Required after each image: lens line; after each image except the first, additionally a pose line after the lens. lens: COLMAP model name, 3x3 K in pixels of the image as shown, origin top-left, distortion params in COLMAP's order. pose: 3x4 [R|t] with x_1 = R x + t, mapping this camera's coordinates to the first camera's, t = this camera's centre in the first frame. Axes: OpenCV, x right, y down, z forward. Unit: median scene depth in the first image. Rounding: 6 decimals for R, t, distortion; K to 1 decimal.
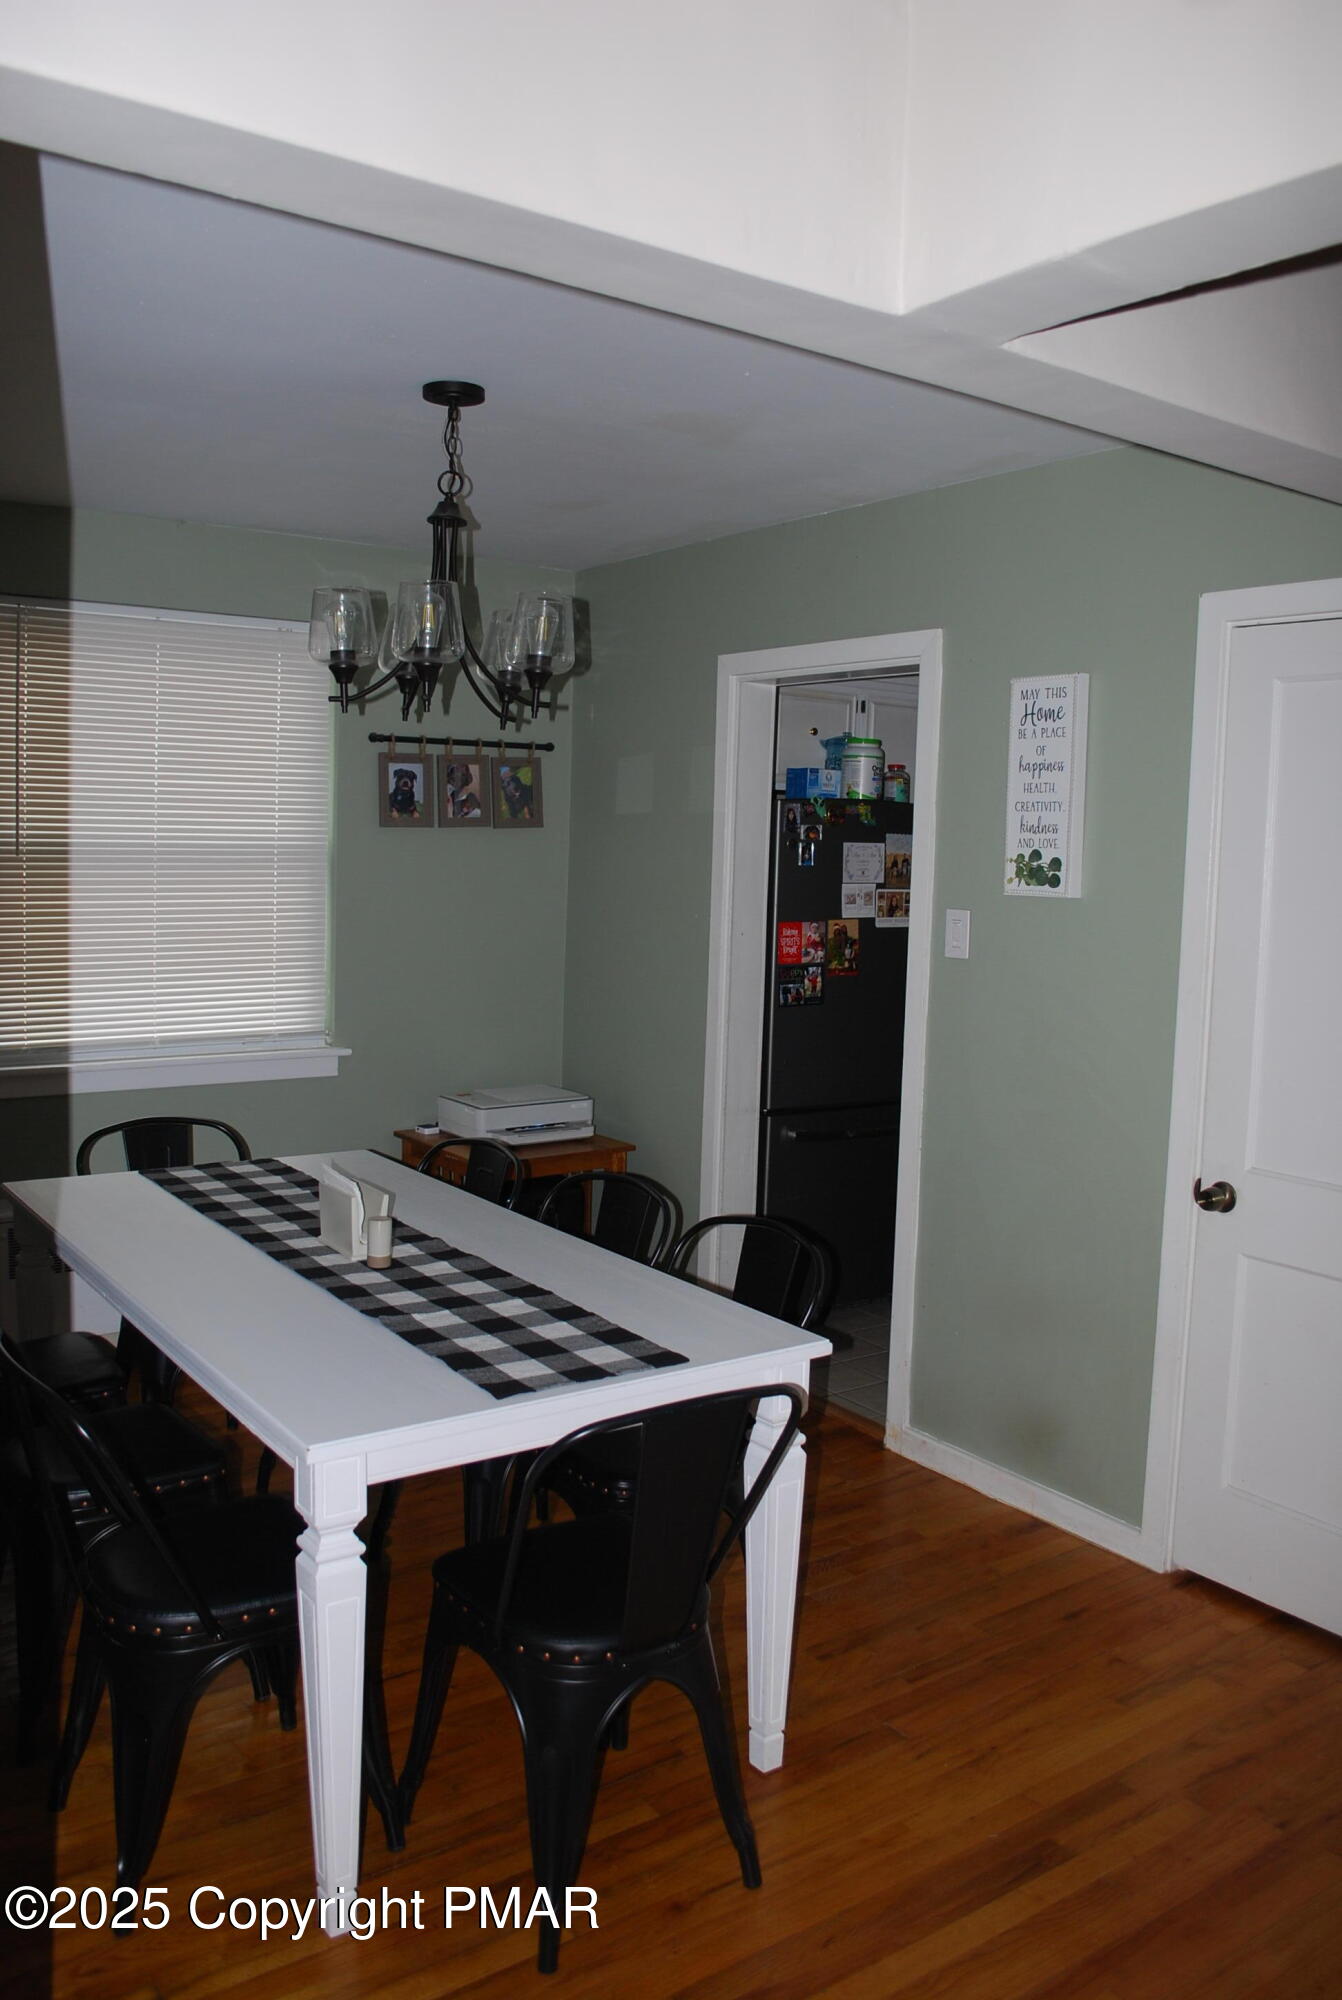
lens RADIAL K [[1594.2, 0, 661.0], [0, 1594.2, 1007.3], [0, 0, 1]] dist [-0.084399, 0.013069]
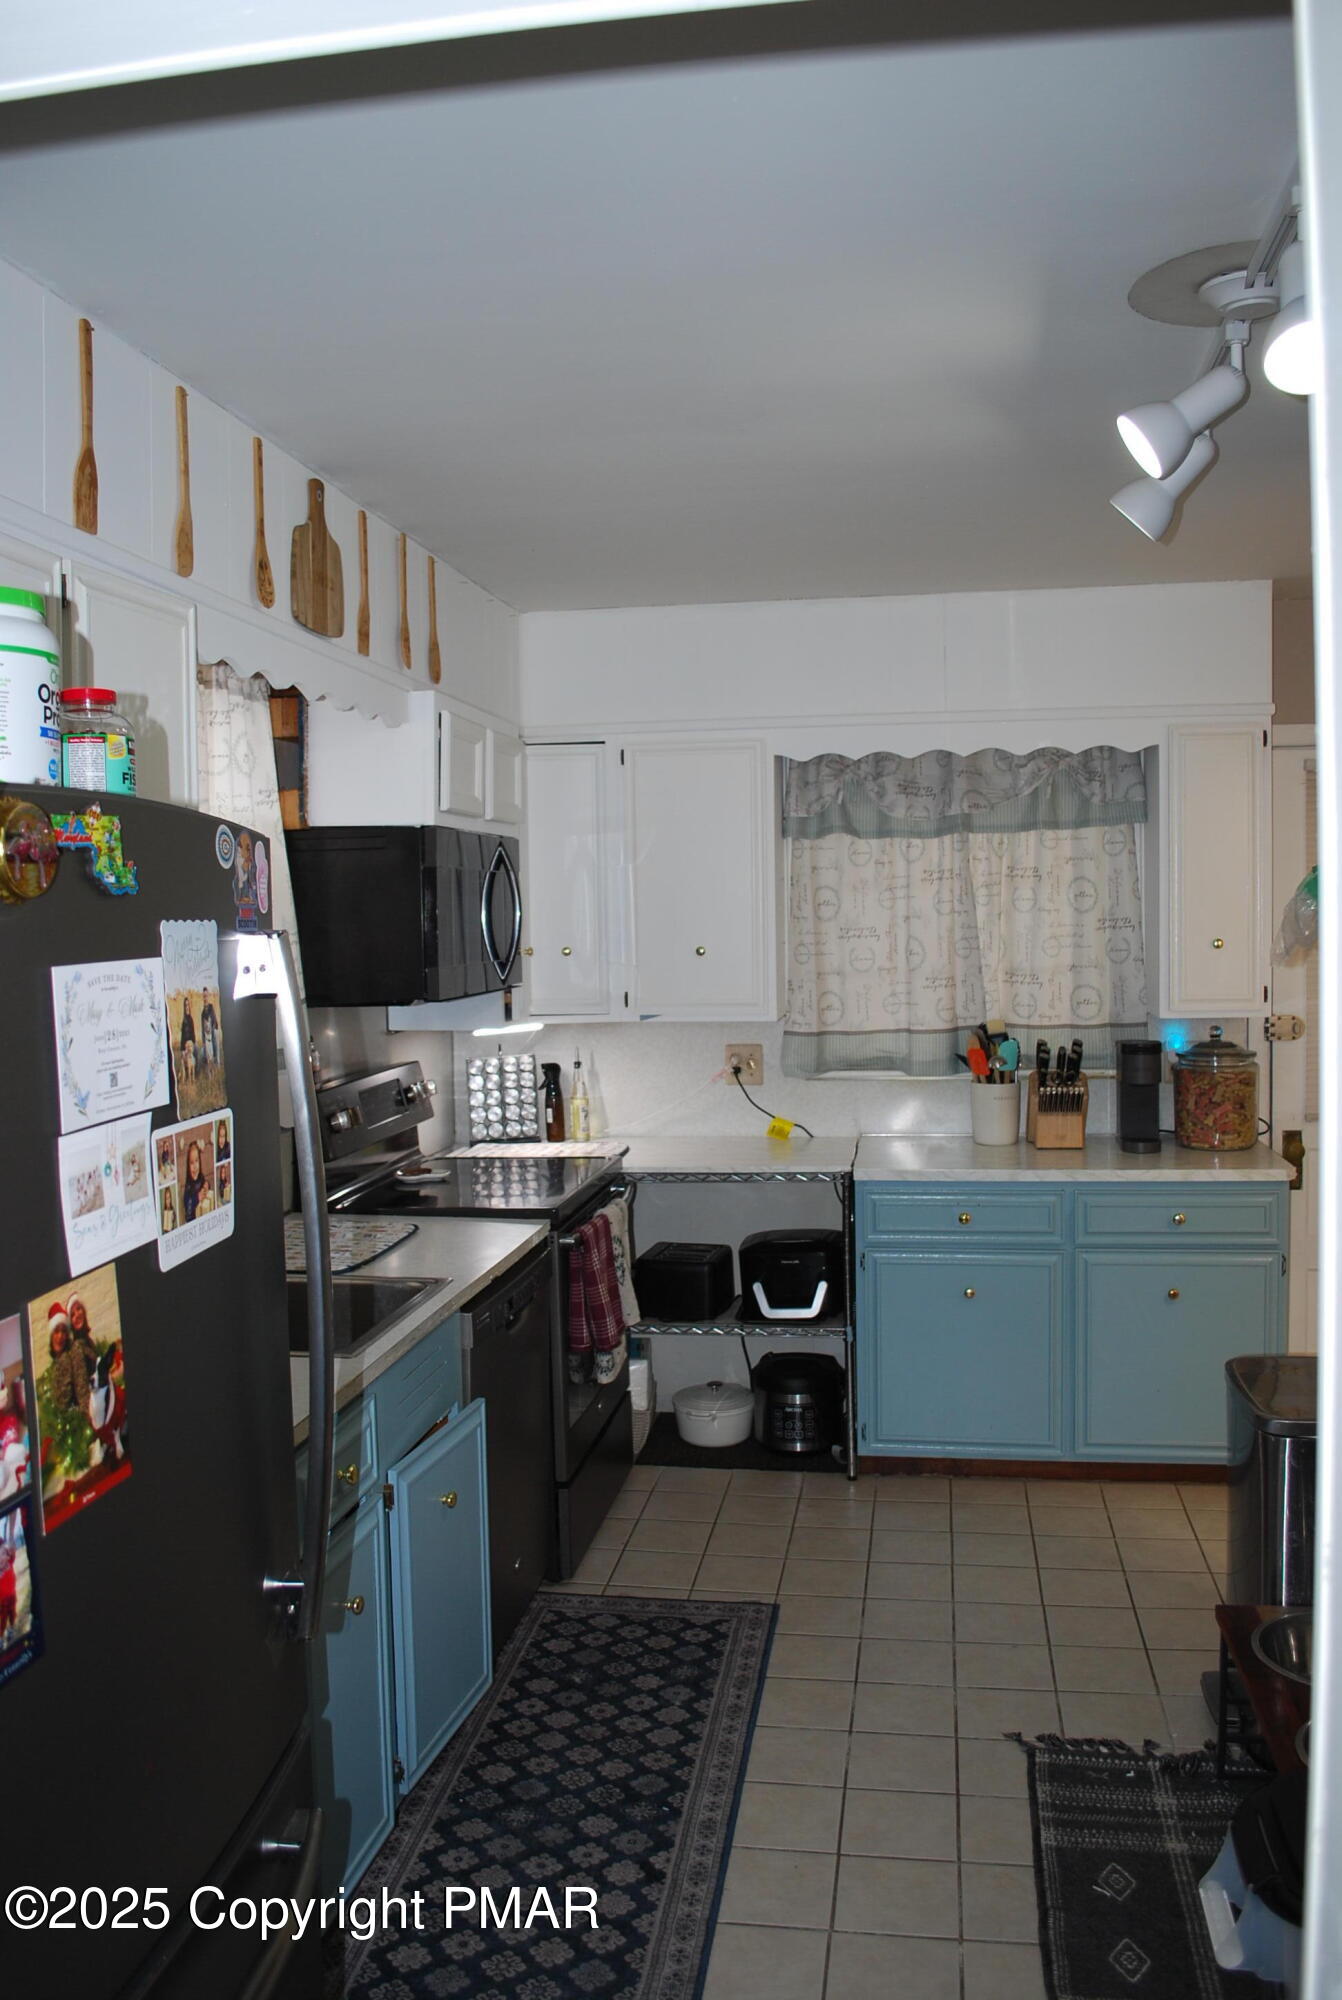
lens RADIAL K [[1594.2, 0, 652.5], [0, 1594.2, 984.0], [0, 0, 1]] dist [-0.084399, 0.013069]
pose [[0.713932, -0.075907, 0.696089, 0.017801], [0.118045, 0.992926, -0.012795, -0.110504], [-0.690193, 0.091305, 0.717842, 0.971116]]
